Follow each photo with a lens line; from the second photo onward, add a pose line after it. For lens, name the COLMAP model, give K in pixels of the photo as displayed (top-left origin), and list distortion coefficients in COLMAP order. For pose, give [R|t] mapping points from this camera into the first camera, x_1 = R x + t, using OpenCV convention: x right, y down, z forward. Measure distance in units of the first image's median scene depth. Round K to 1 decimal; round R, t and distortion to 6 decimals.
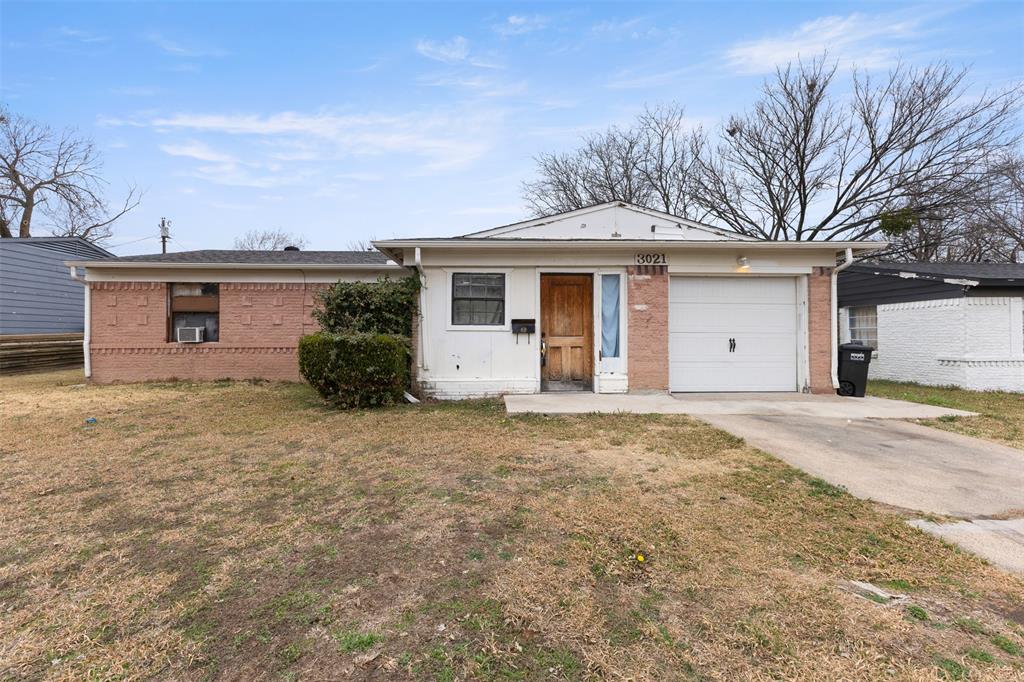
lens RADIAL K [[443.5, 0, 503.7], [0, 443.5, 332.4], [0, 0, 1]] dist [0.004168, 0.000176]
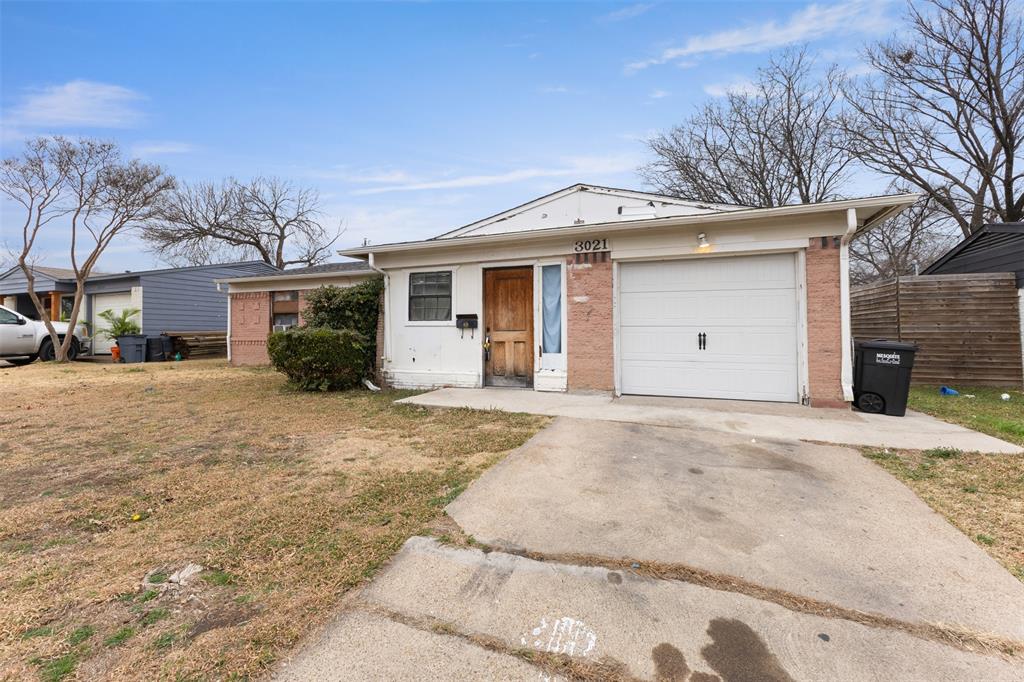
lens RADIAL K [[443.5, 0, 505.5], [0, 443.5, 325.1], [0, 0, 1]] dist [0.004168, 0.000176]
pose [[0.910442, -0.007779, -0.413564, 0.519150], [0.004707, 0.999953, -0.008445, 0.004062], [0.413611, 0.005742, 0.910436, 0.096534]]
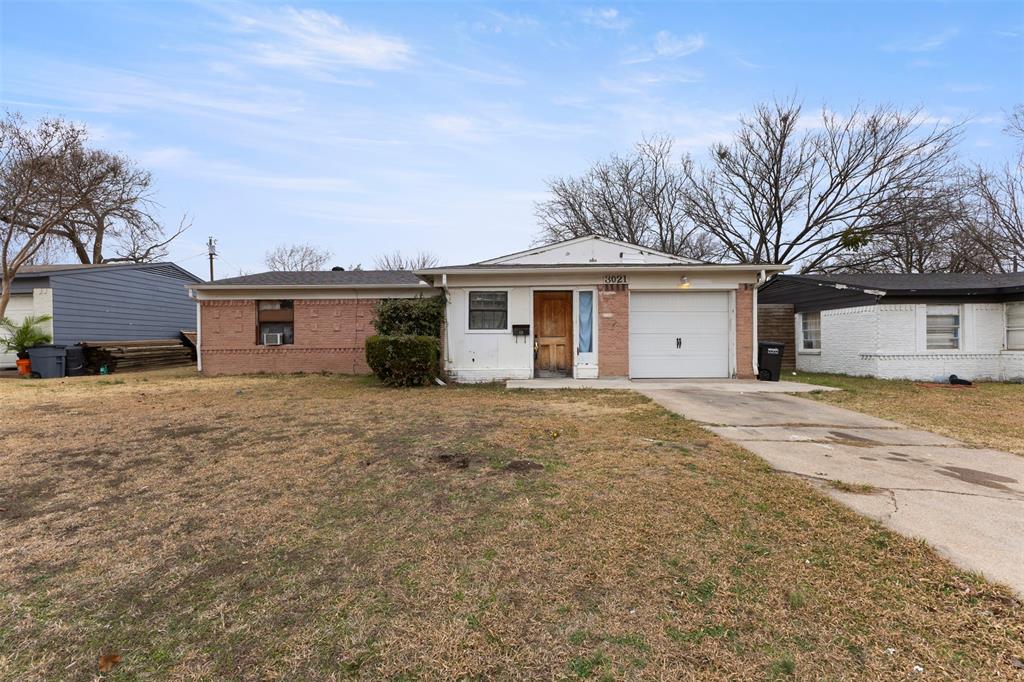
lens RADIAL K [[443.5, 0, 504.5], [0, 443.5, 348.6], [0, 0, 1]] dist [0.004168, 0.000176]
pose [[0.999043, -0.006336, -0.043270, 0.049298], [0.007163, 0.999794, 0.018982, 0.016224], [0.043141, -0.019274, 0.998883, -0.349796]]
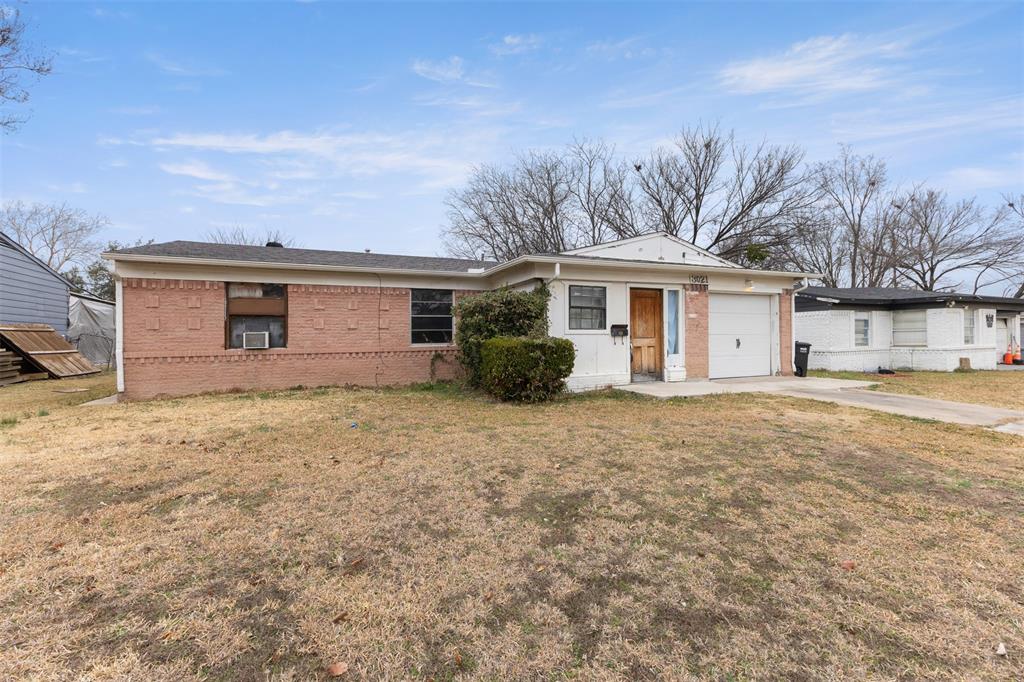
lens RADIAL K [[443.5, 0, 503.9], [0, 443.5, 333.9], [0, 0, 1]] dist [0.004168, 0.000176]
pose [[0.935908, -0.005560, 0.352202, -0.652346], [0.006540, 0.999977, -0.001591, -0.003304], [-0.352185, 0.003792, 0.935923, -0.039435]]
